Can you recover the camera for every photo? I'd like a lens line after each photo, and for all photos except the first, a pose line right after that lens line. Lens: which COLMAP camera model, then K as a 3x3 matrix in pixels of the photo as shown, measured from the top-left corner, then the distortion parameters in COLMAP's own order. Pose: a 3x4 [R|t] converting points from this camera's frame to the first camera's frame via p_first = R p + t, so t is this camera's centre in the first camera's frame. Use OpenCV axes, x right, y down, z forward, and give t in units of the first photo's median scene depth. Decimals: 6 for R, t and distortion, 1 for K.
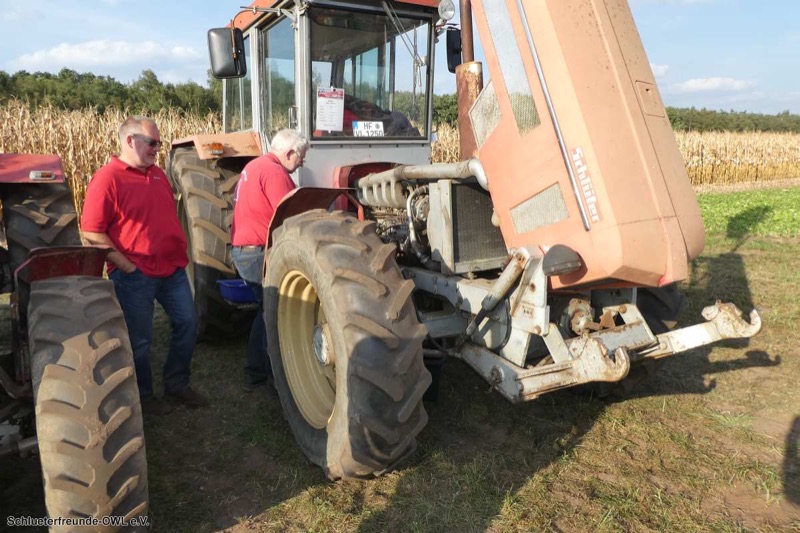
lens RADIAL K [[565.9, 0, 400.5], [0, 565.9, 267.1], [0, 0, 1]] dist [-0.044035, 0.019326]
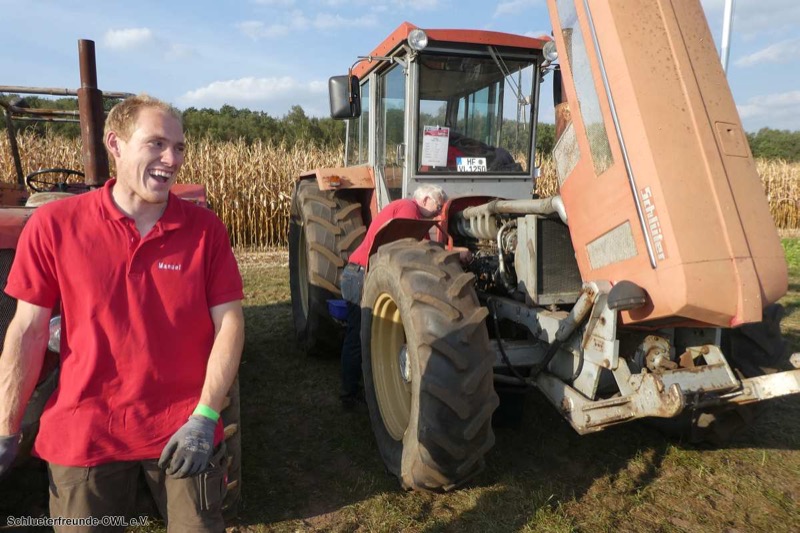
lens RADIAL K [[565.9, 0, 396.1], [0, 565.9, 264.1], [0, 0, 1]] dist [-0.044035, 0.019326]
pose [[0.972744, 0.042195, -0.228012, 0.081927], [-0.055265, 0.997156, -0.051240, 0.004549], [0.225201, 0.062444, 0.972309, -0.071557]]
